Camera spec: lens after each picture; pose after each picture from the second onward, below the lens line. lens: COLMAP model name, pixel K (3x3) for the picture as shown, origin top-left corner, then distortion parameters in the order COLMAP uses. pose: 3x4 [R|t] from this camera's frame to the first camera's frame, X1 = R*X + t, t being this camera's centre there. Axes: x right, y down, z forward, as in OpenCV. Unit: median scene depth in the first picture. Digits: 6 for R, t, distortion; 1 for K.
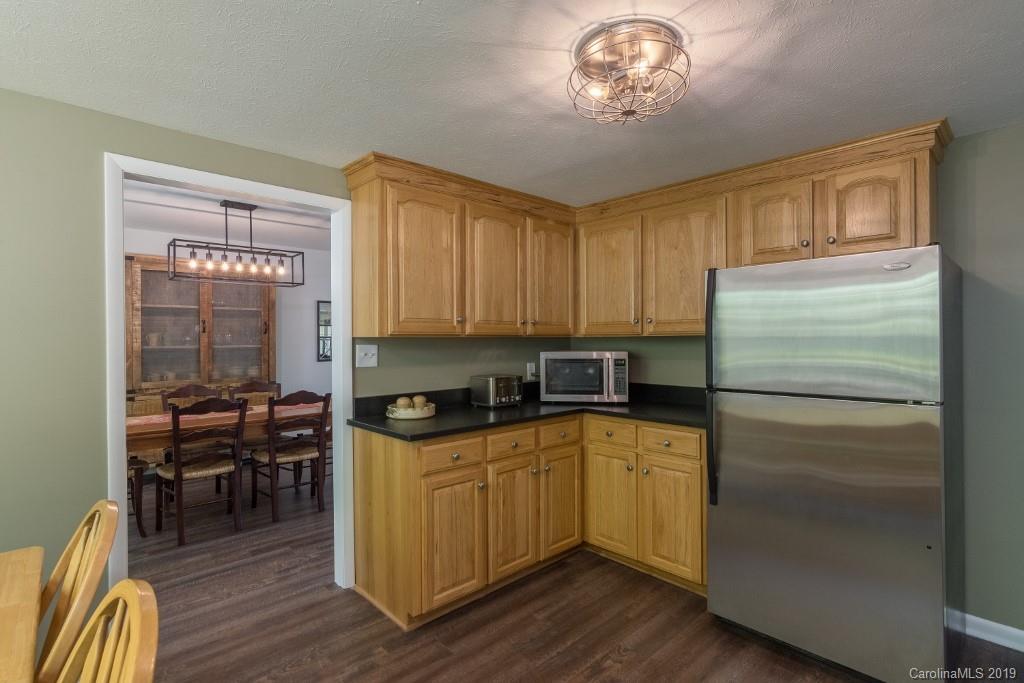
lens RADIAL K [[493.2, 0, 512.0], [0, 493.2, 341.5], [0, 0, 1]] dist [0.001422, 0.000428]
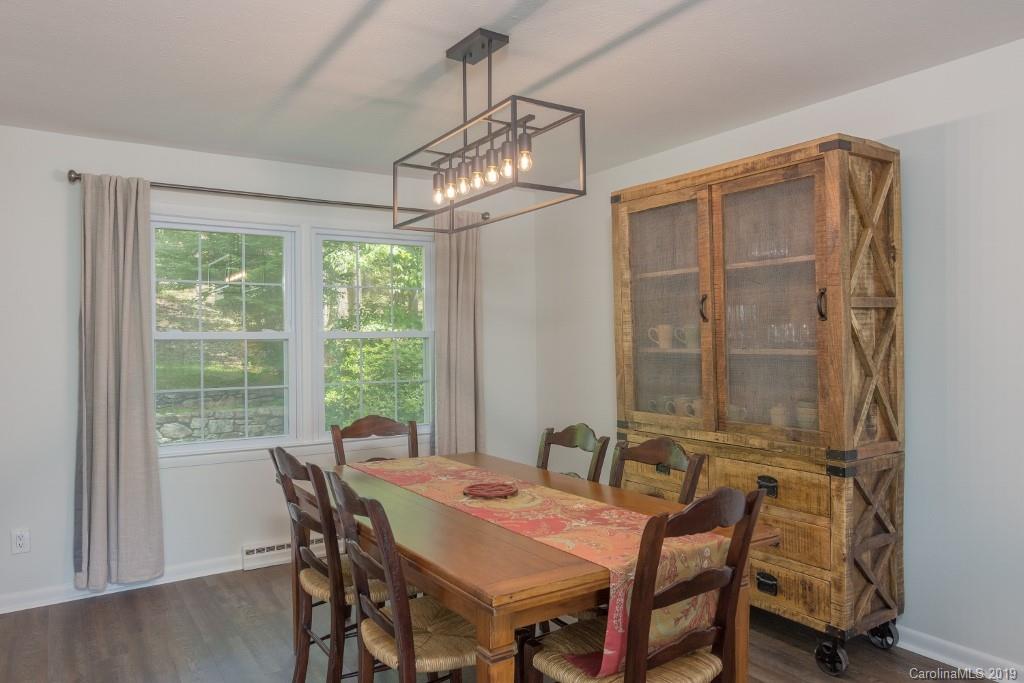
lens RADIAL K [[696.1, 0, 512.0], [0, 696.1, 341.5], [0, 0, 1]] dist [-0.001787, -0.000728]
pose [[-0.169955, 0.014196, -0.985350, 0.071188], [0.006736, 0.999890, 0.013243, -0.009401], [0.985429, -0.004387, -0.170032, 1.005125]]
